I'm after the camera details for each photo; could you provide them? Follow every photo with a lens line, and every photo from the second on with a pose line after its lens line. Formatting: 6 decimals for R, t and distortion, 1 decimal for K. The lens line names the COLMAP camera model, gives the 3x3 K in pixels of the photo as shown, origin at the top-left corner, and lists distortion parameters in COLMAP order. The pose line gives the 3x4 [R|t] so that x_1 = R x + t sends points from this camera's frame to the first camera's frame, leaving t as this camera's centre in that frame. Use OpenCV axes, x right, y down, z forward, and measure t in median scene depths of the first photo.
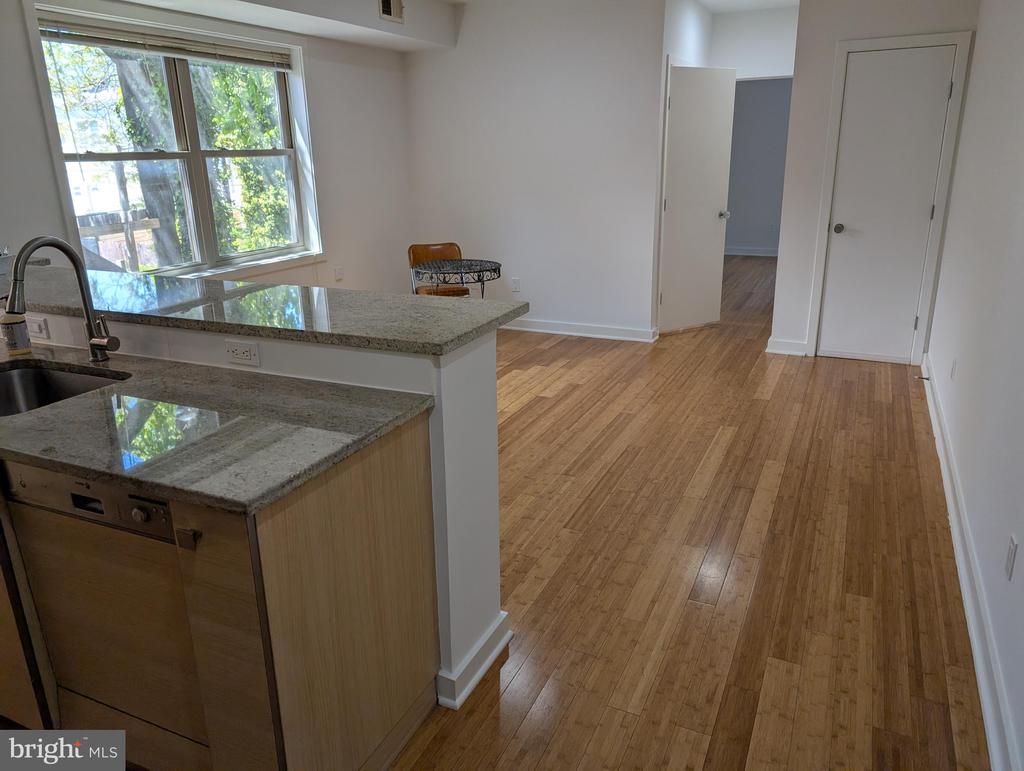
lens RADIAL K [[733.8, 0, 508.7], [0, 733.8, 376.8], [0, 0, 1]] dist [0.029959, -0.027793]
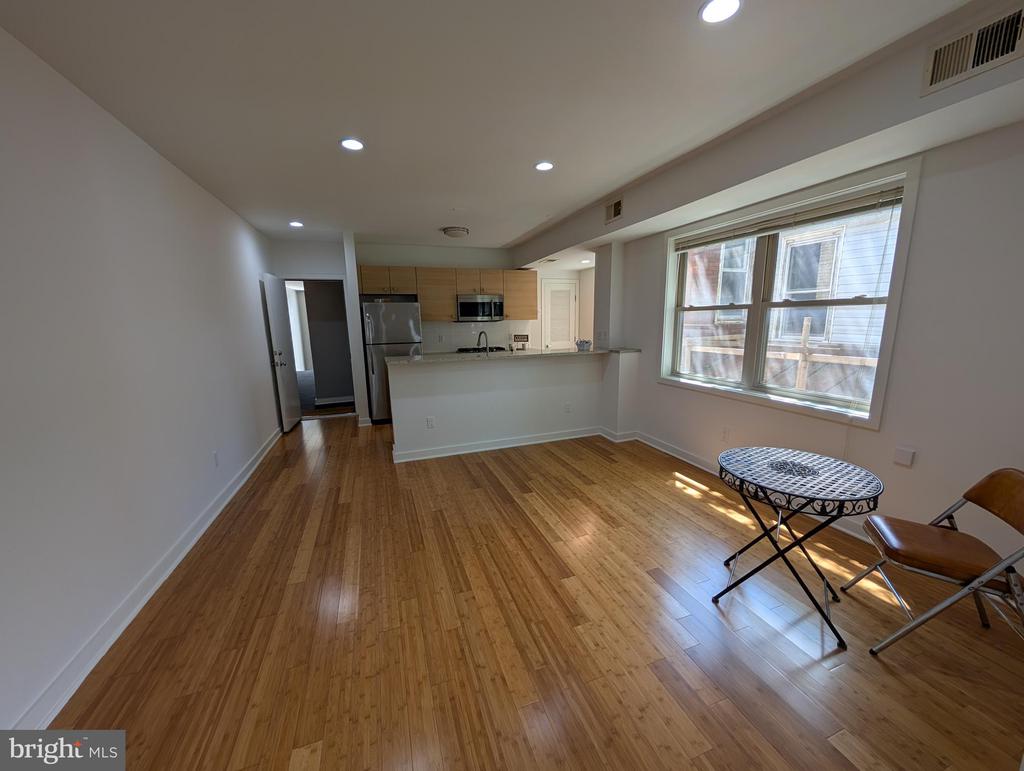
lens RADIAL K [[385.9, 0, 511.2], [0, 385.9, 393.0], [0, 0, 1]] dist [-0.000012, -0.000110]
pose [[-0.707084, 0.166228, -0.687314, 0.515142], [-0.179907, 0.897705, 0.402193, -0.472550], [0.683861, 0.408037, -0.604847, 1.549537]]
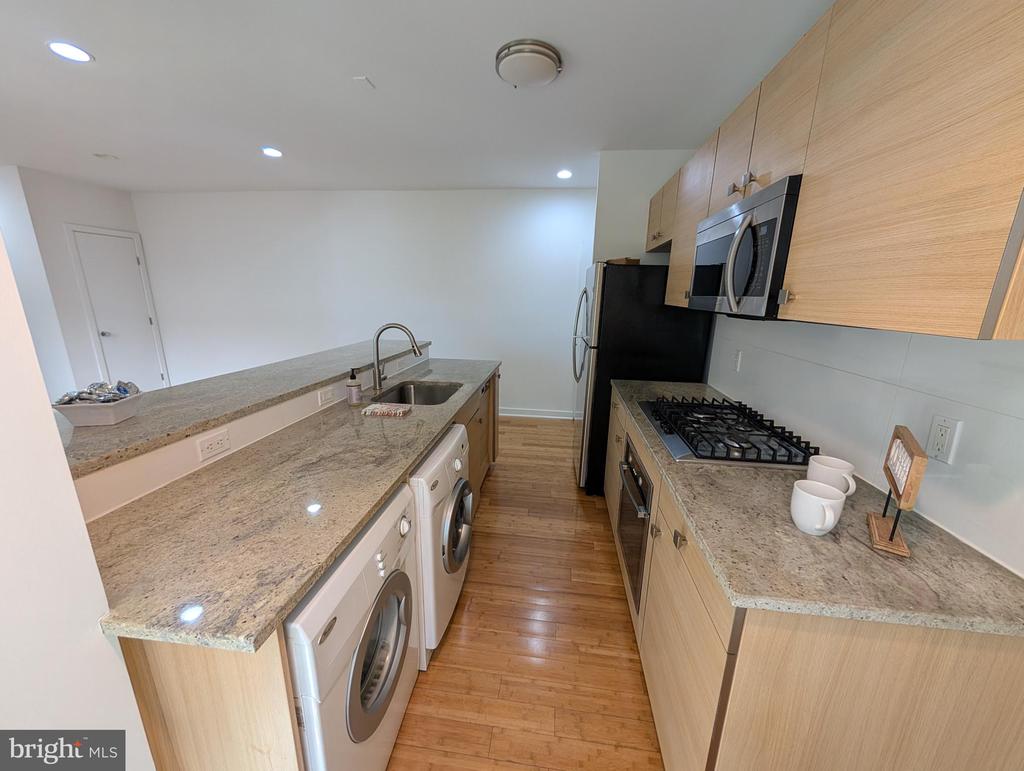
lens RADIAL K [[385.9, 0, 515.0], [0, 385.9, 387.9], [0, 0, 1]] dist [-0.000012, -0.000110]
pose [[-0.319190, -0.209241, 0.924303, -1.034271], [0.269622, 0.914966, 0.300237, -0.149317], [-0.908527, 0.345045, -0.235632, 0.591041]]
